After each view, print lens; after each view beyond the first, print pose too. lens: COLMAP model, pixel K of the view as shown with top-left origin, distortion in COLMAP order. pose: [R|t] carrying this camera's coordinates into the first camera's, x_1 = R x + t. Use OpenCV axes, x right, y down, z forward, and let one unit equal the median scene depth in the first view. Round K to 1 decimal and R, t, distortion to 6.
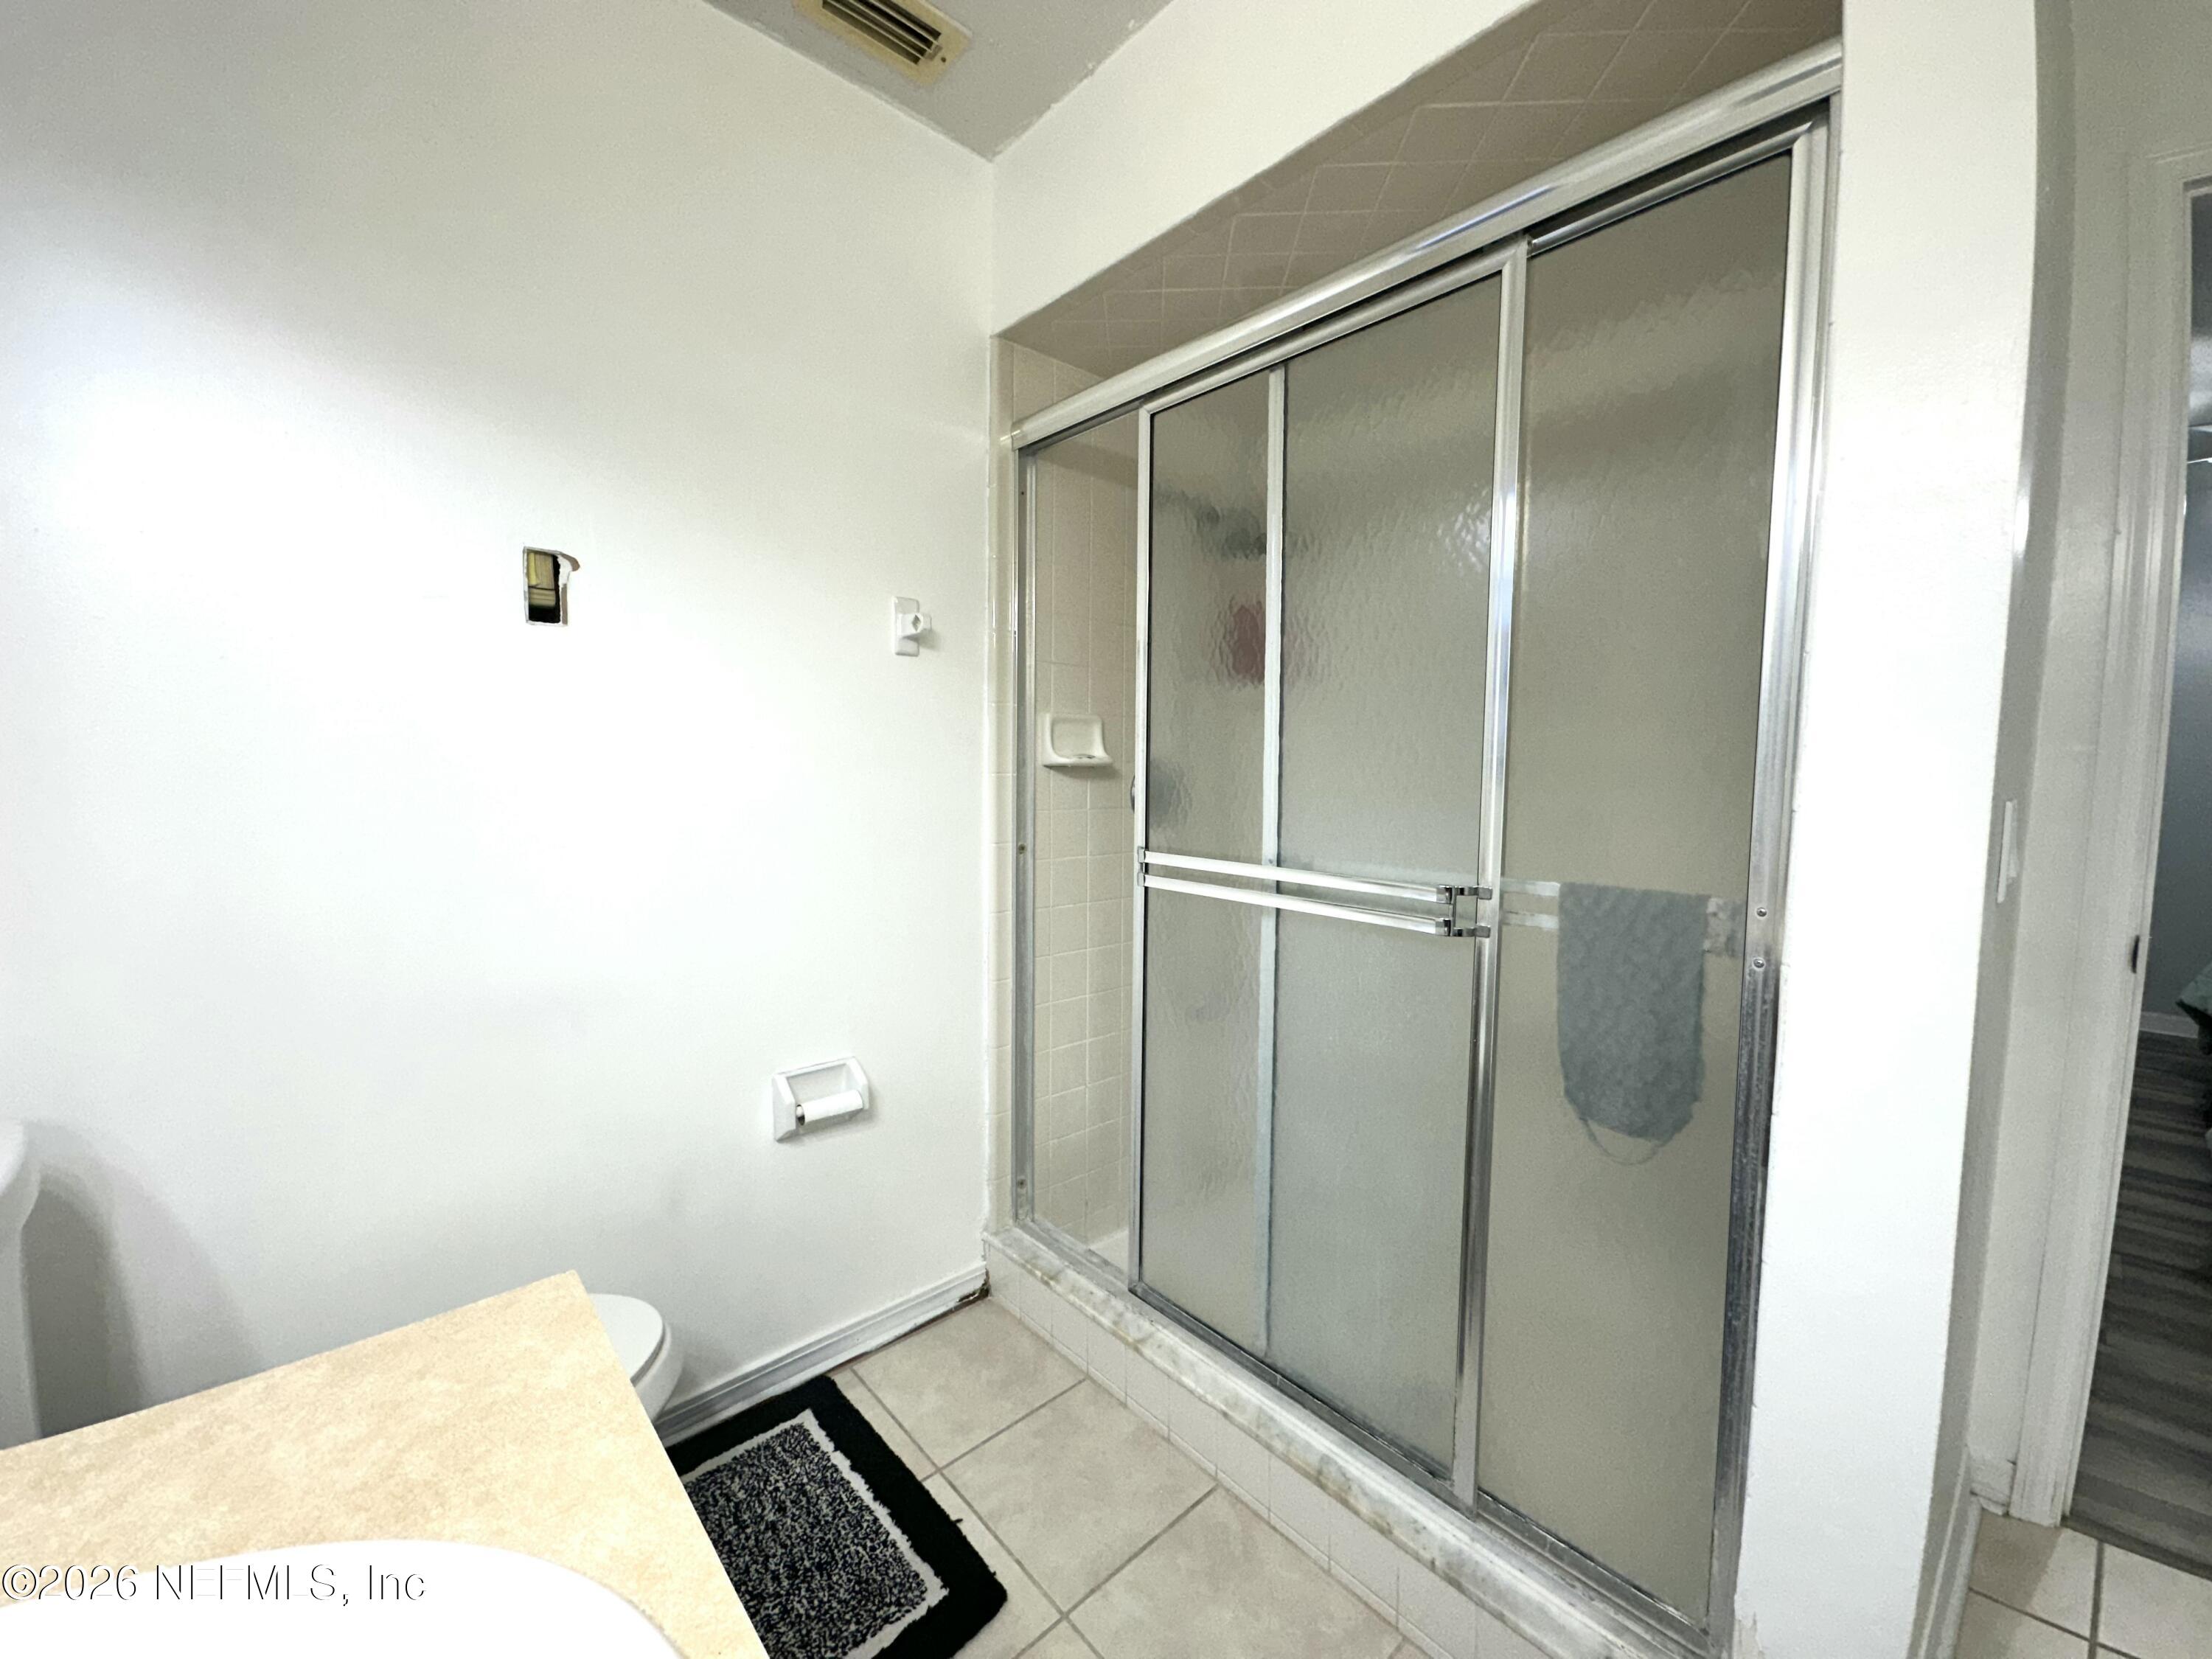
lens RADIAL K [[883.8, 0, 1105.2], [0, 883.8, 826.5], [0, 0, 1]] dist [-0.005490, 0.000031]
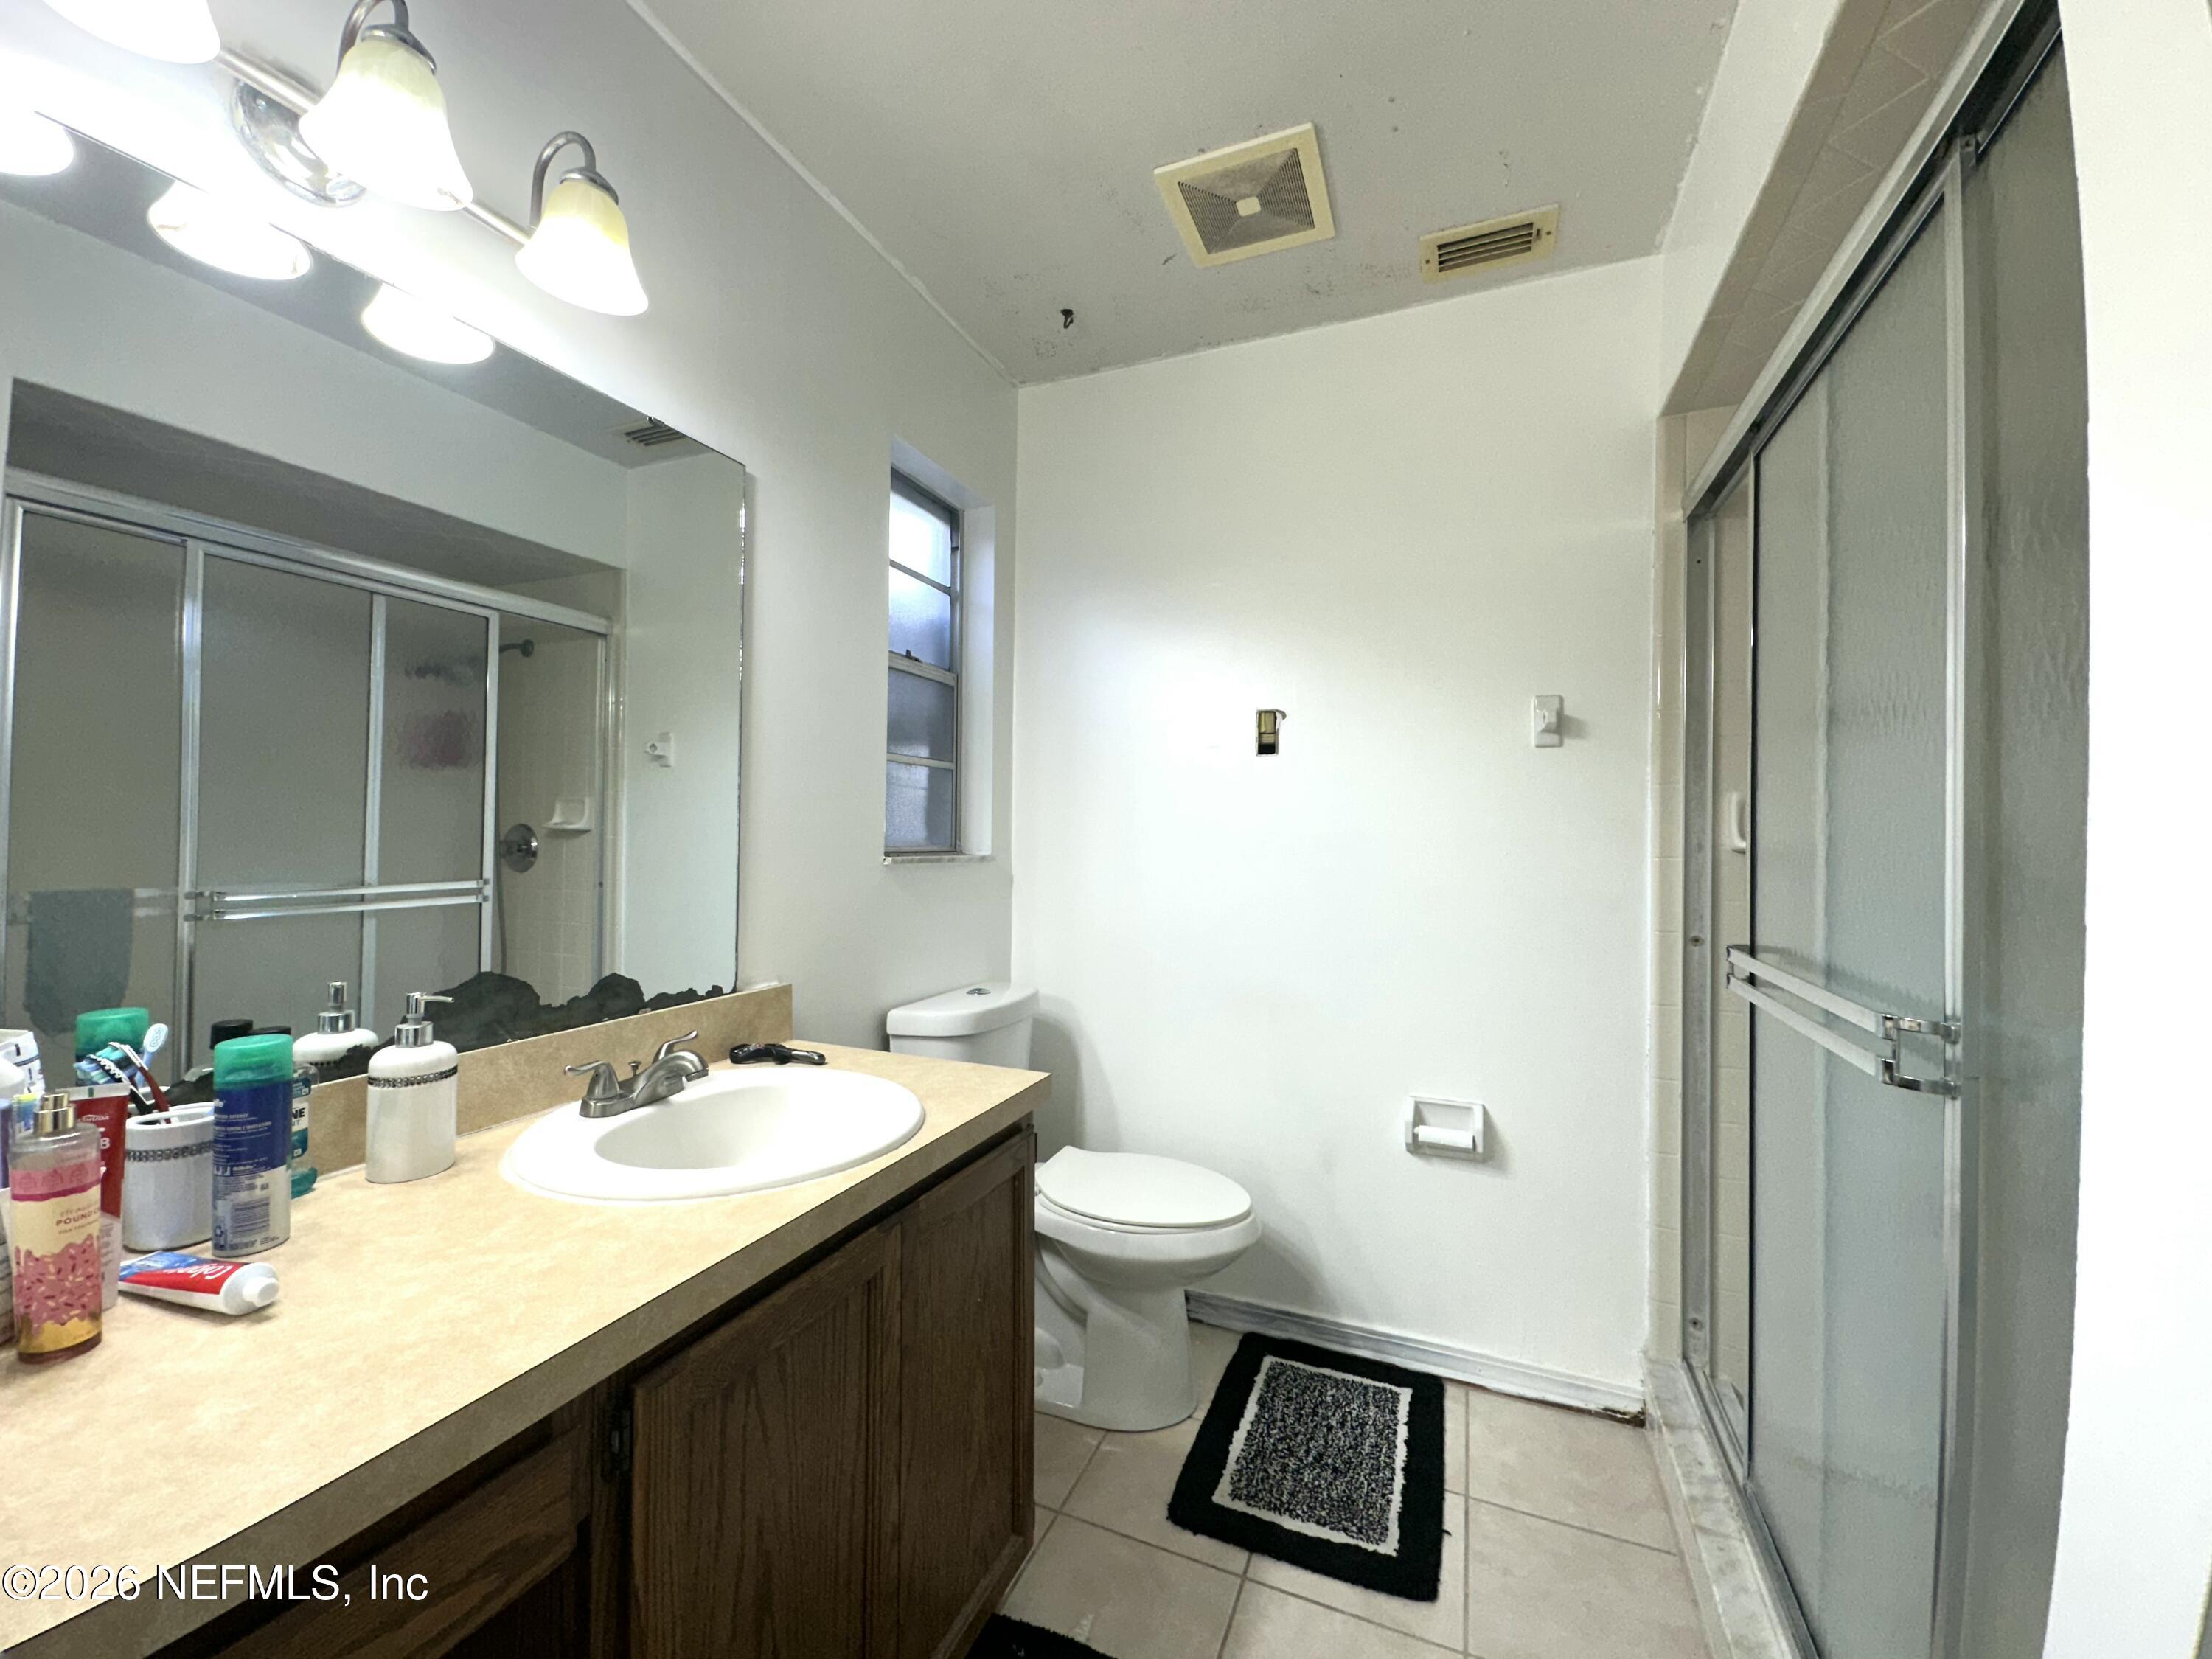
lens RADIAL K [[888.6, 0, 1074.4], [0, 888.6, 831.5], [0, 0, 1]] dist [0.000375, -0.000026]
pose [[0.386397, -0.005279, -0.922317, 0.625015], [-0.079874, 0.996035, -0.039163, -0.000853], [0.918867, 0.088802, 0.384444, 0.063303]]
